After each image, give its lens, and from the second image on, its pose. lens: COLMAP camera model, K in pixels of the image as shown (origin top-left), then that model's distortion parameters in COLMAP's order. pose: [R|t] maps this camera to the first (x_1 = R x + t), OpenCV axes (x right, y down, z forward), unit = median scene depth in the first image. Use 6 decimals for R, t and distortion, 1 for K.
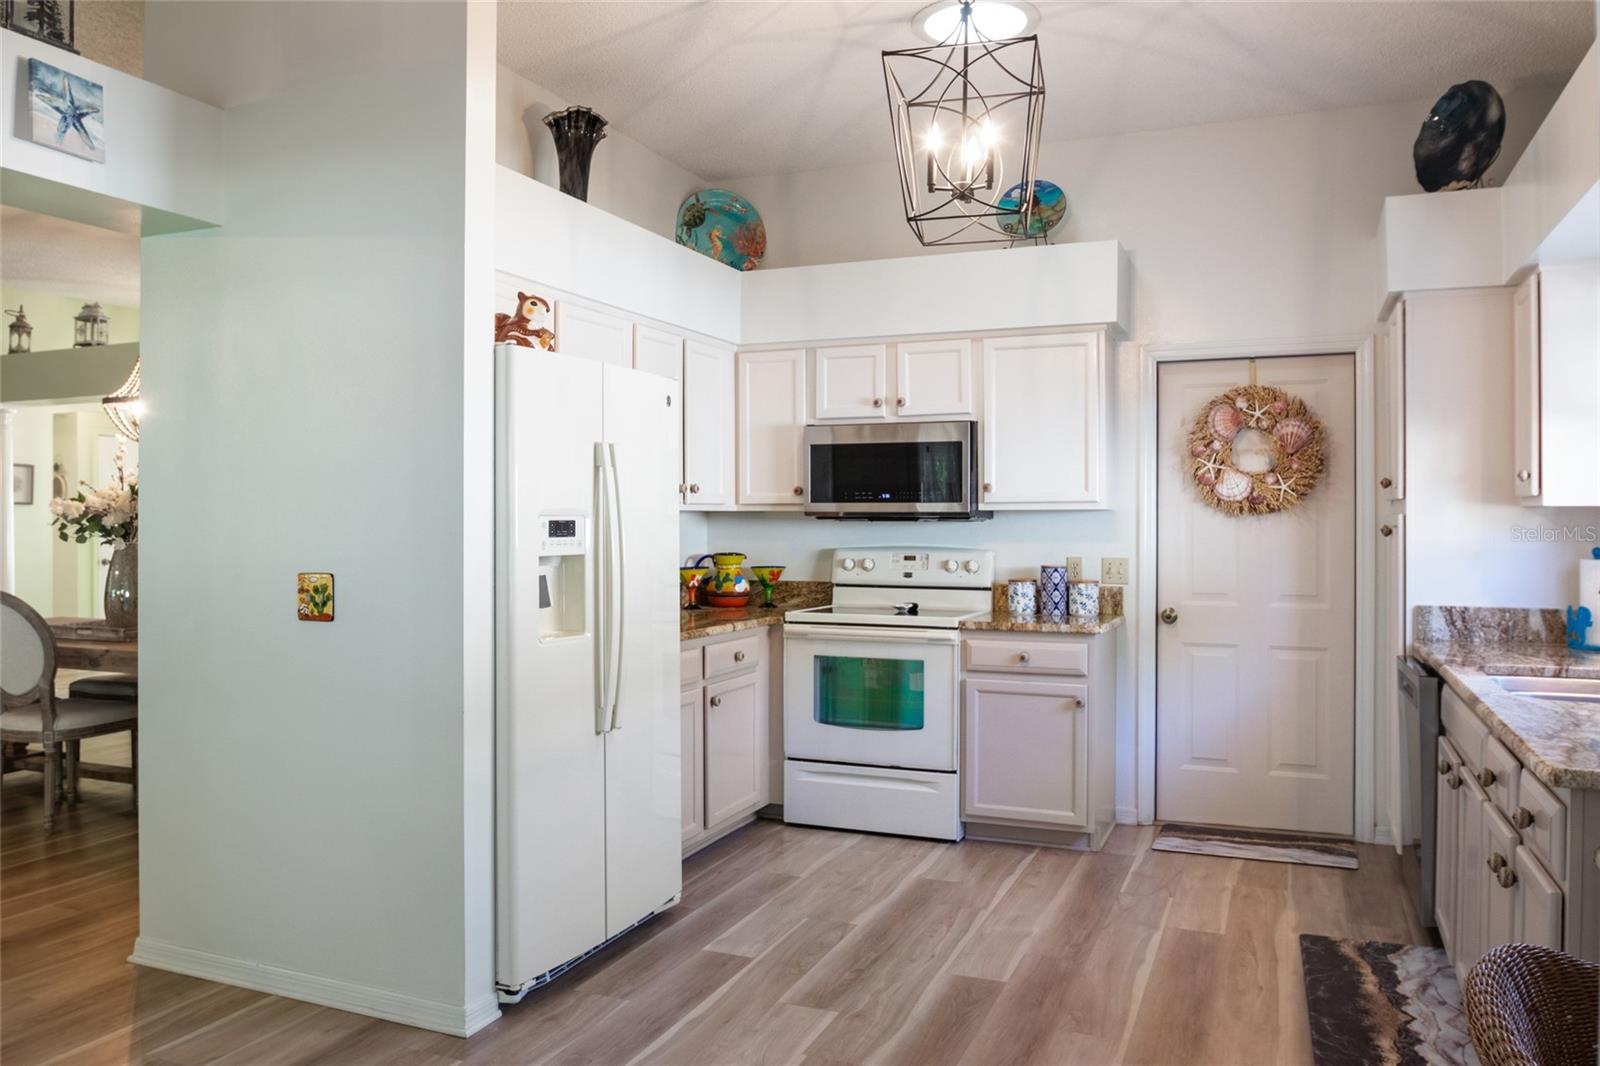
lens RADIAL K [[1188.9, 0, 762.1], [0, 1188.9, 519.0], [0, 0, 1]] dist [-0.050255, 0.014520]
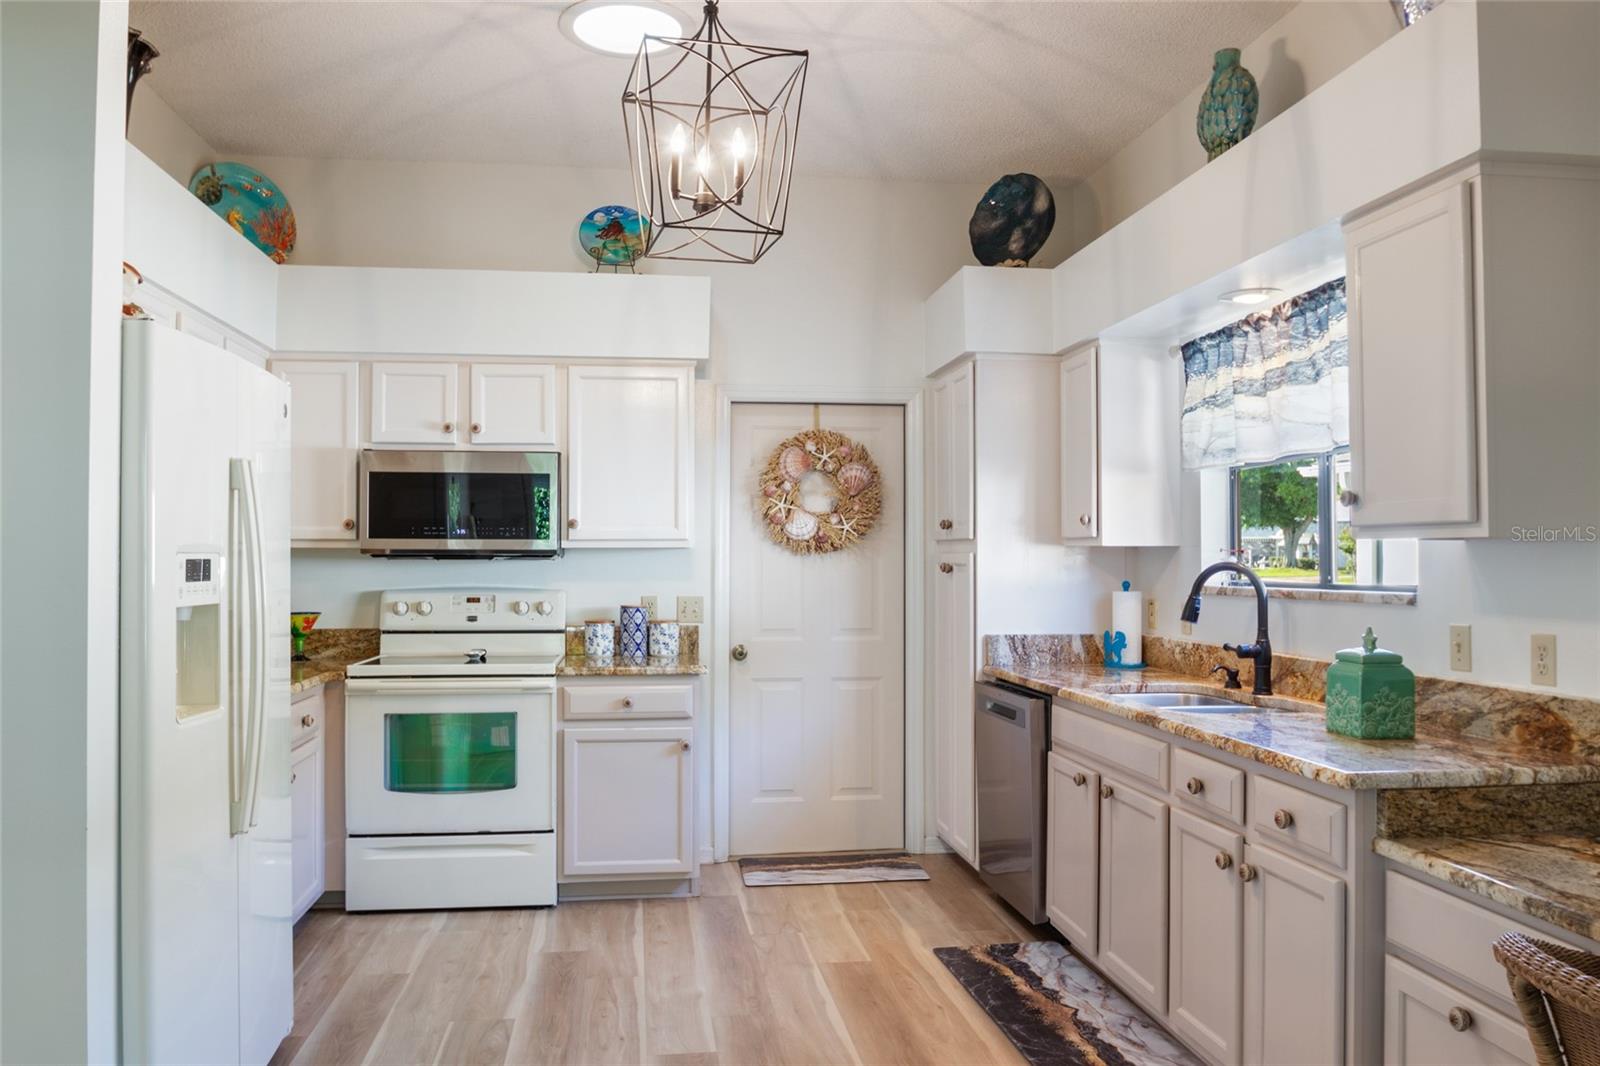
lens RADIAL K [[1188.9, 0, 792.1], [0, 1188.9, 540.3], [0, 0, 1]] dist [-0.050255, 0.014520]
pose [[0.856615, 0.007287, 0.515905, -0.154605], [-0.000133, 0.999903, -0.013902, -0.000382], [-0.515957, 0.011841, 0.856533, 0.109812]]
